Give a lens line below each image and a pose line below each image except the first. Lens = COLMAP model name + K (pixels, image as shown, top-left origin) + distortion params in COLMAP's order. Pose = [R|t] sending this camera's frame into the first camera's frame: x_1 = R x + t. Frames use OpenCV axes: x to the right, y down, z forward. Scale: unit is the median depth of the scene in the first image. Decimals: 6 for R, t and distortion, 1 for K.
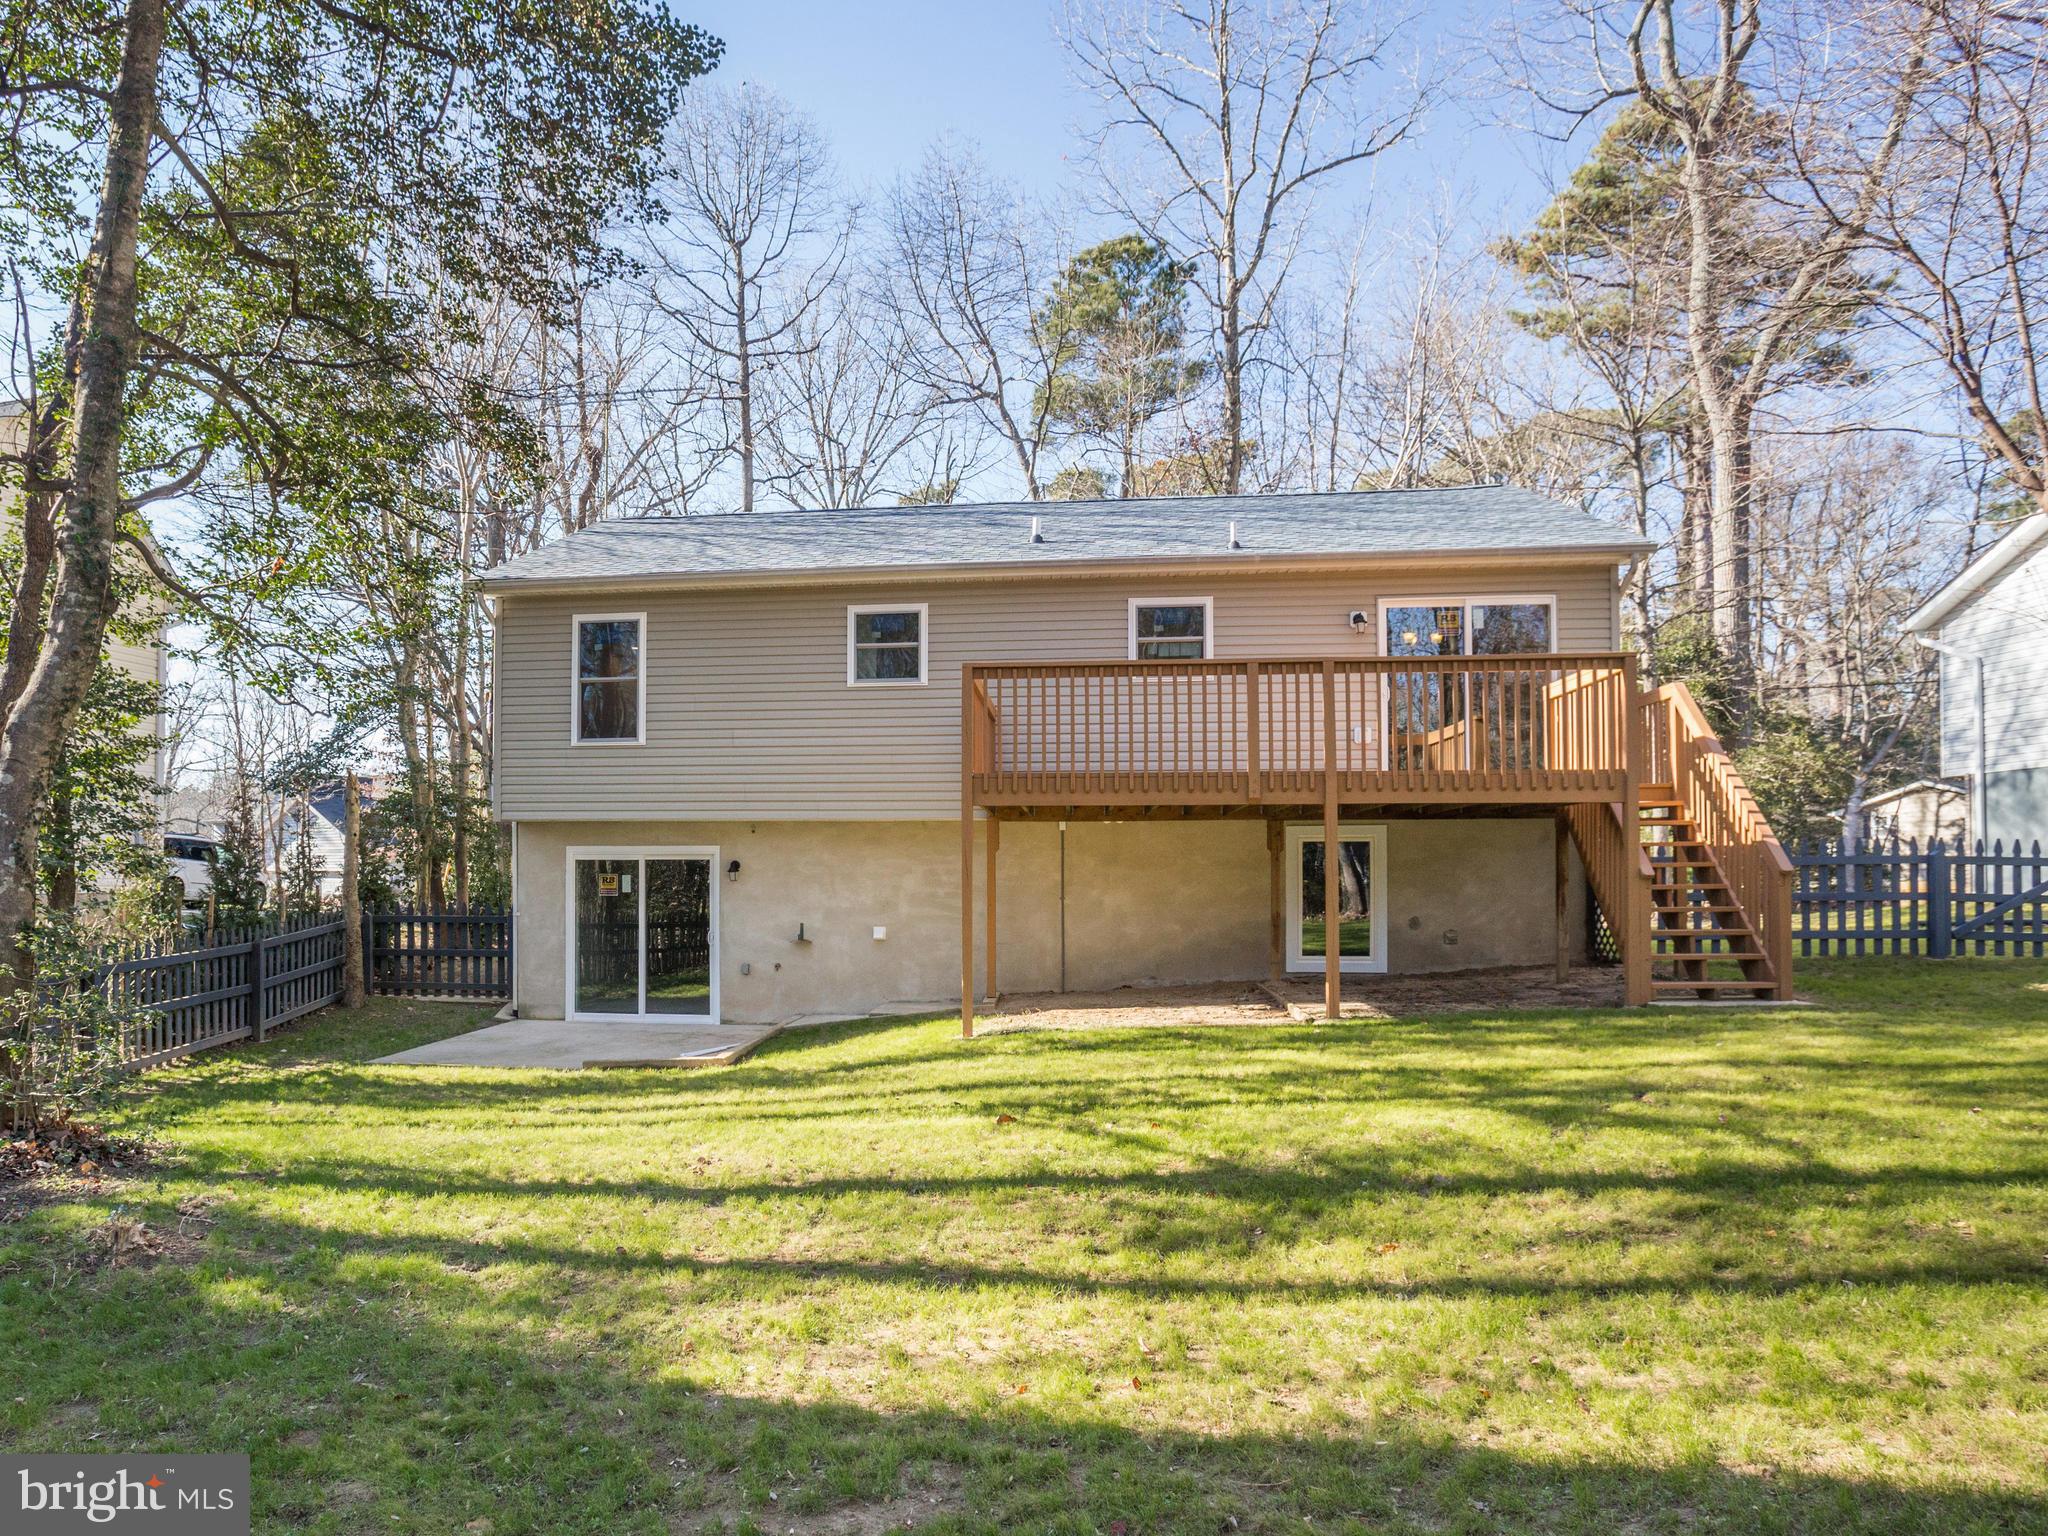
lens RADIAL K [[1303.5, 0, 880.7], [0, 1303.5, 885.6], [0, 0, 1]] dist [-0.030309, 0.005634]
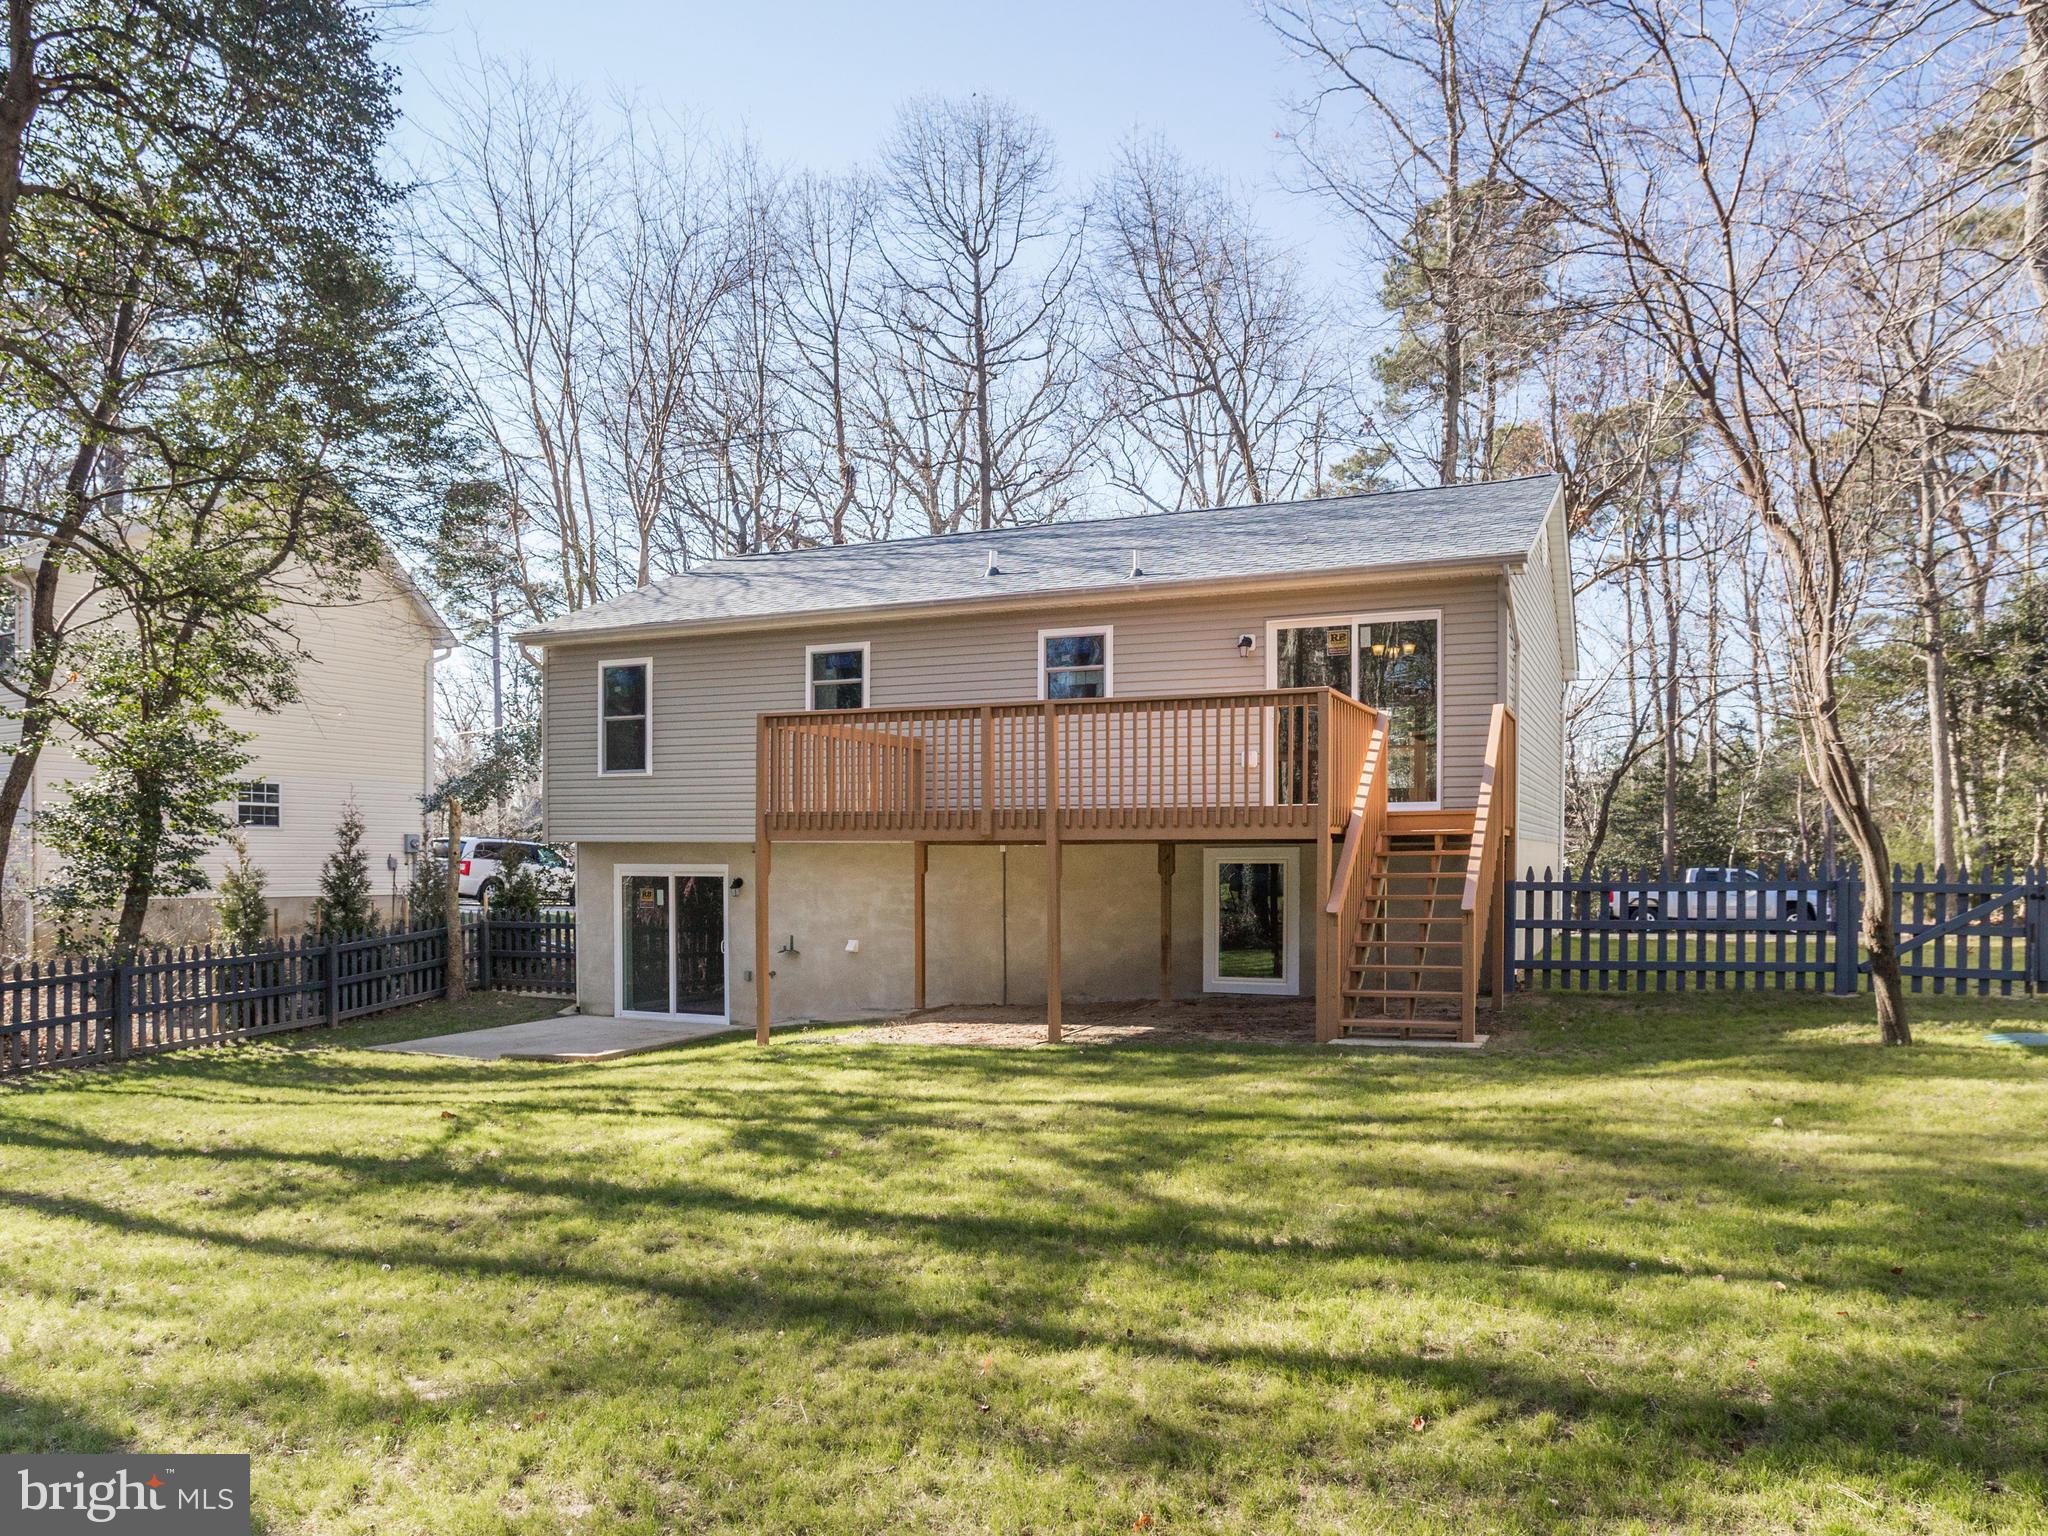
lens RADIAL K [[1363.3, 0, 1054.1], [0, 1363.3, 905.2], [0, 0, 1]] dist [-0.017586, -0.001131]
pose [[0.969756, 0.007773, -0.243953, 0.447503], [-0.001896, 0.999702, 0.024317, -0.025452], [0.244070, -0.023119, 0.969482, -0.059527]]
